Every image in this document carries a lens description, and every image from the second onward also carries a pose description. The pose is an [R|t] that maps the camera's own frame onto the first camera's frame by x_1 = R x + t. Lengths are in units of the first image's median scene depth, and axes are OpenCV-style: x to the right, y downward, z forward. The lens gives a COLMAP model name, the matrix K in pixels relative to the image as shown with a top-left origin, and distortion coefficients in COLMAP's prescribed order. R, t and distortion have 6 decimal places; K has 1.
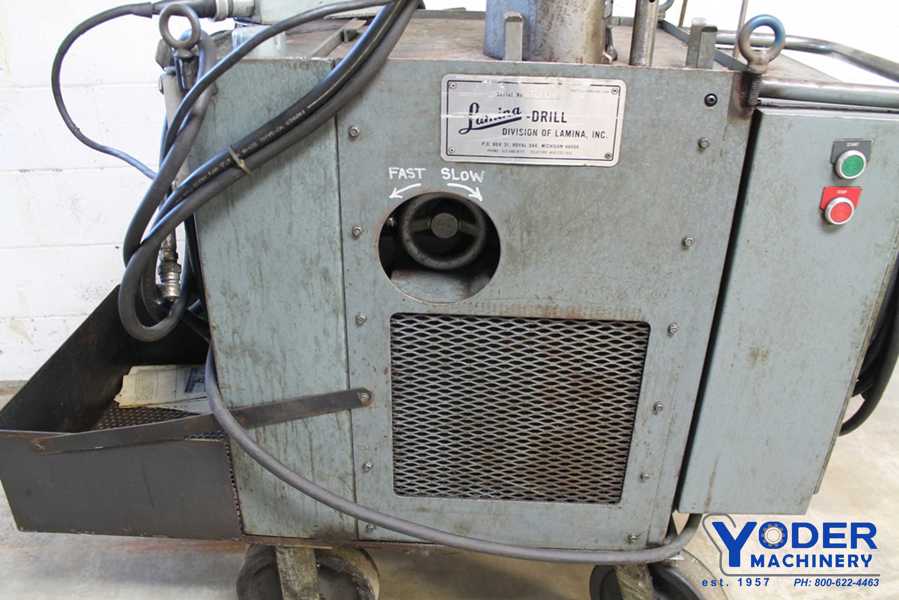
lens RADIAL K [[749.7, 0, 449.5], [0, 749.7, 300.0], [0, 0, 1]] dist [-0.150790, 0.142518]
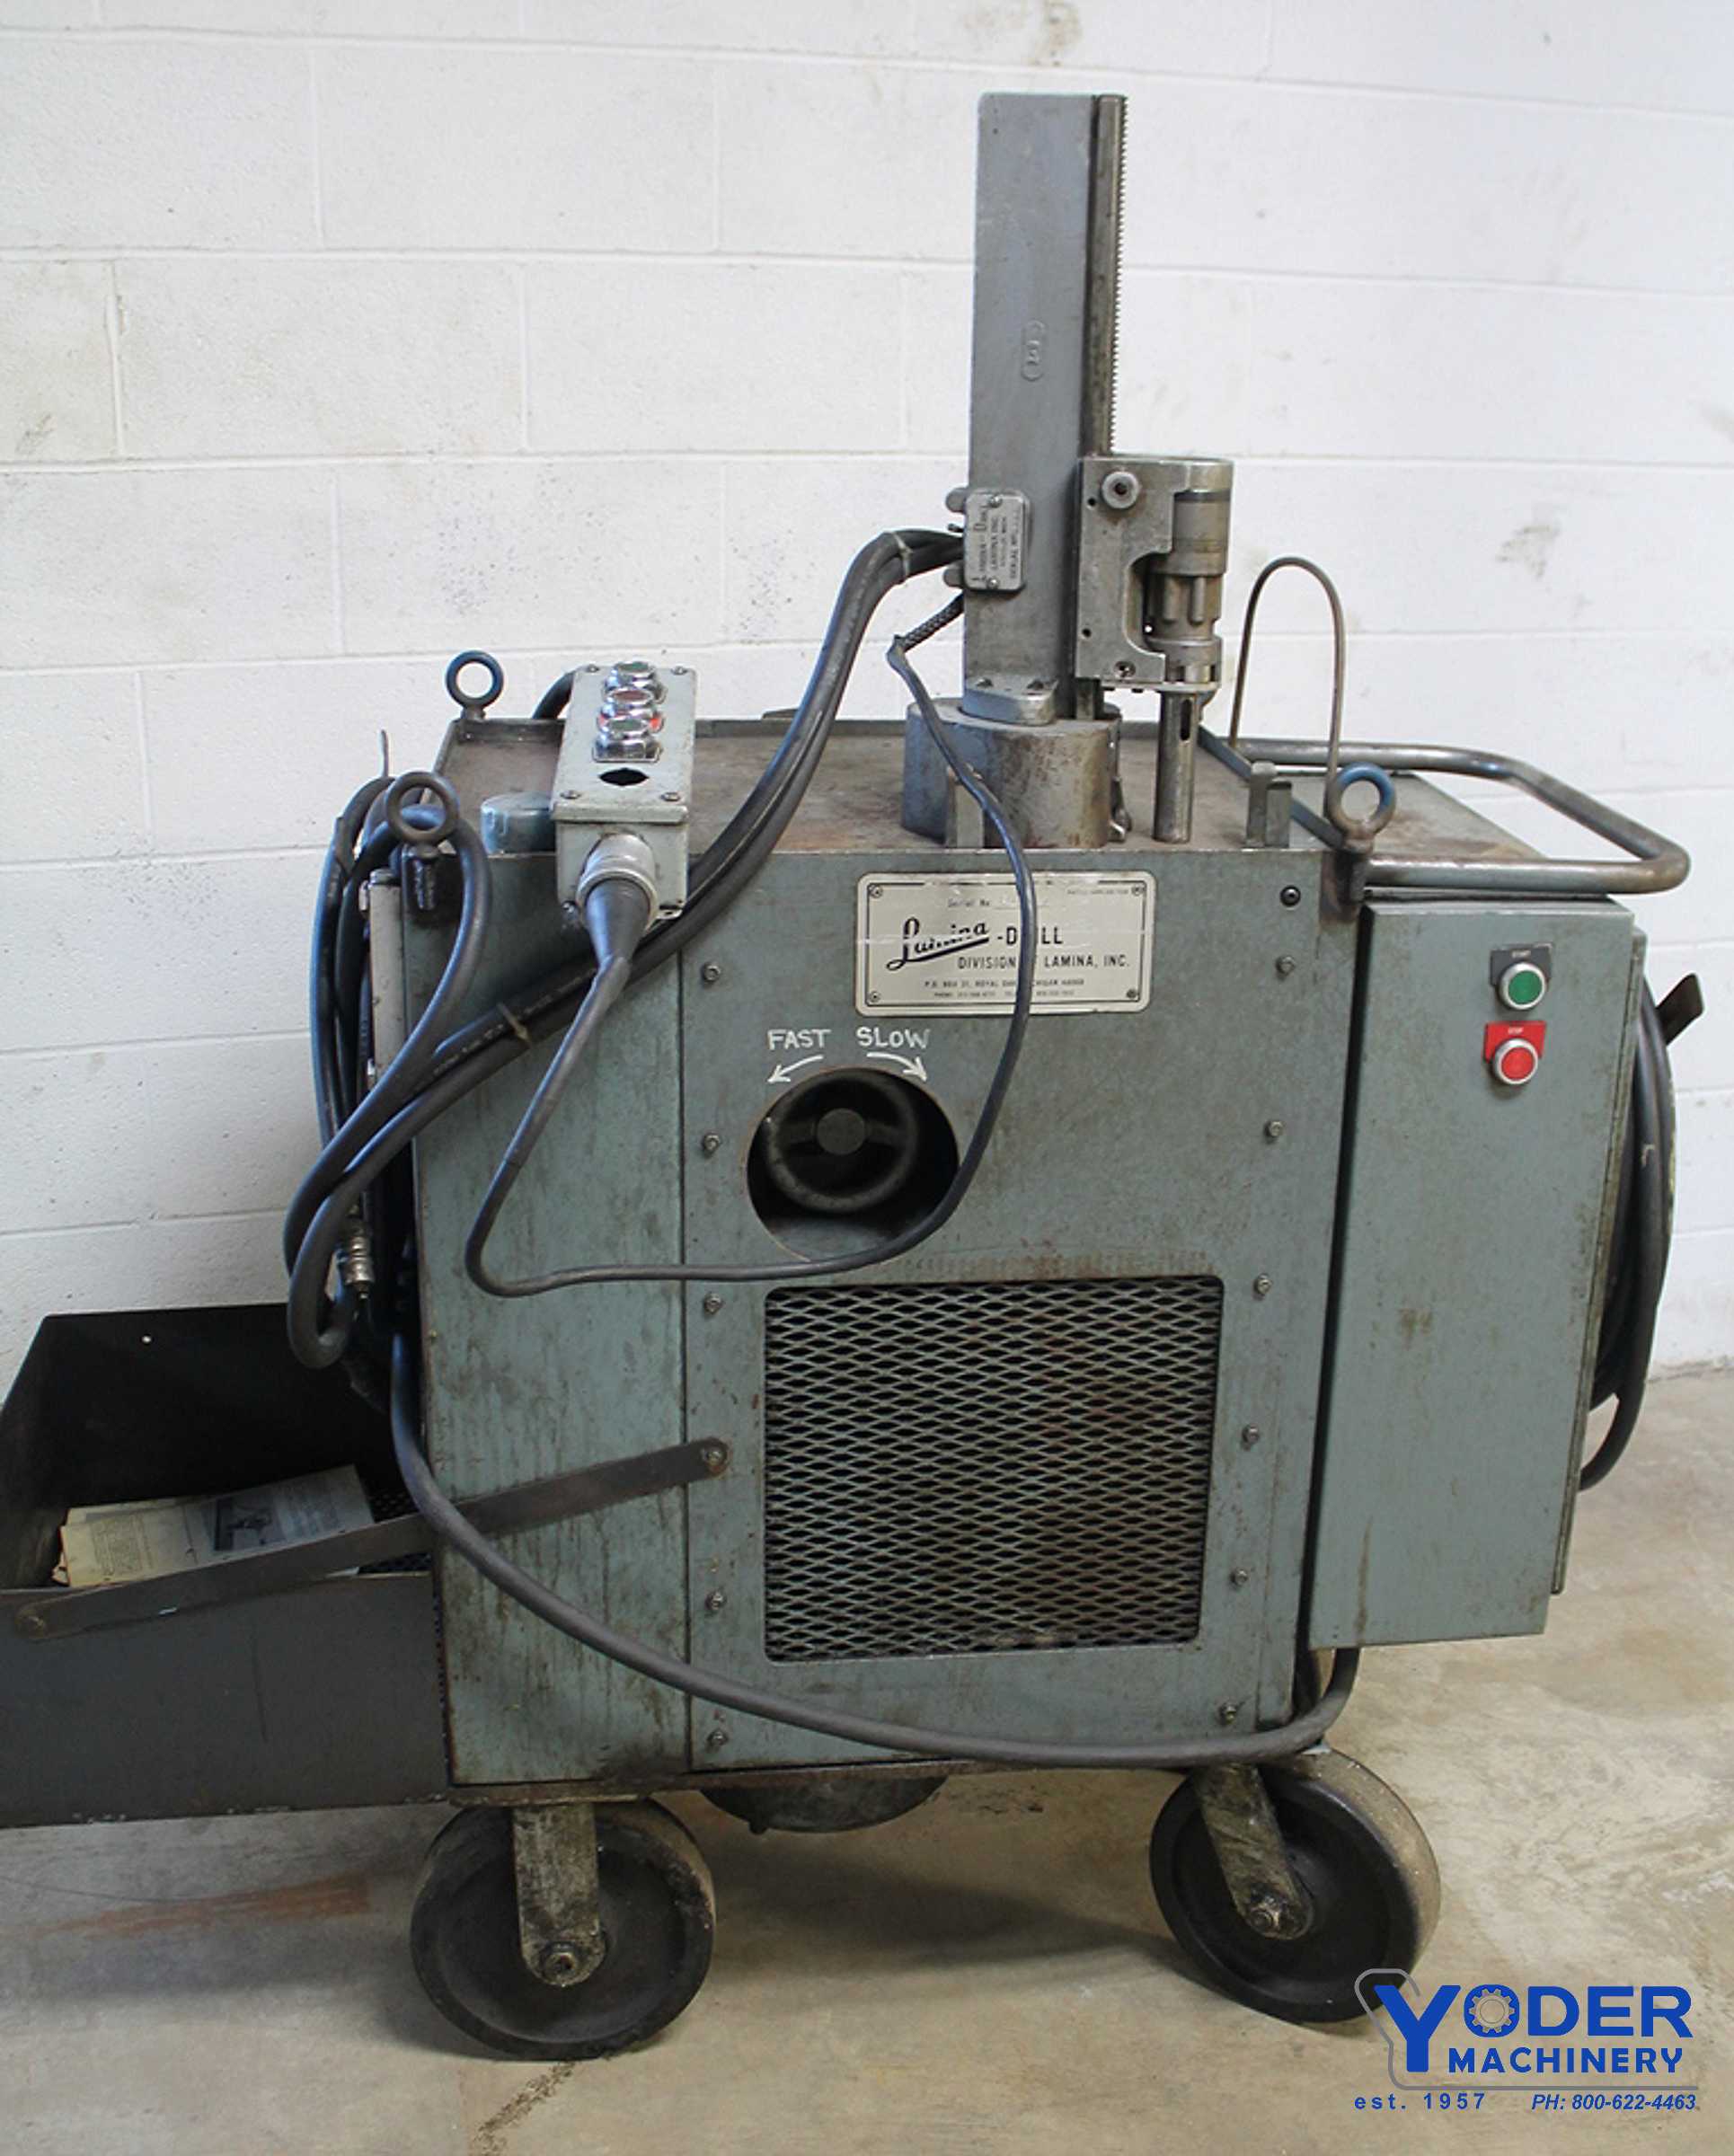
lens RADIAL K [[2448.0, 0, 867.0], [0, 2448.0, 1078.0], [0, 0, 1]] dist [-0.053488, -0.000386]
pose [[0.988766, -0.047573, 0.141696, -0.252947], [0.069079, 0.986123, -0.150959, 0.141266], [-0.132548, 0.159051, 0.978332, -0.808593]]
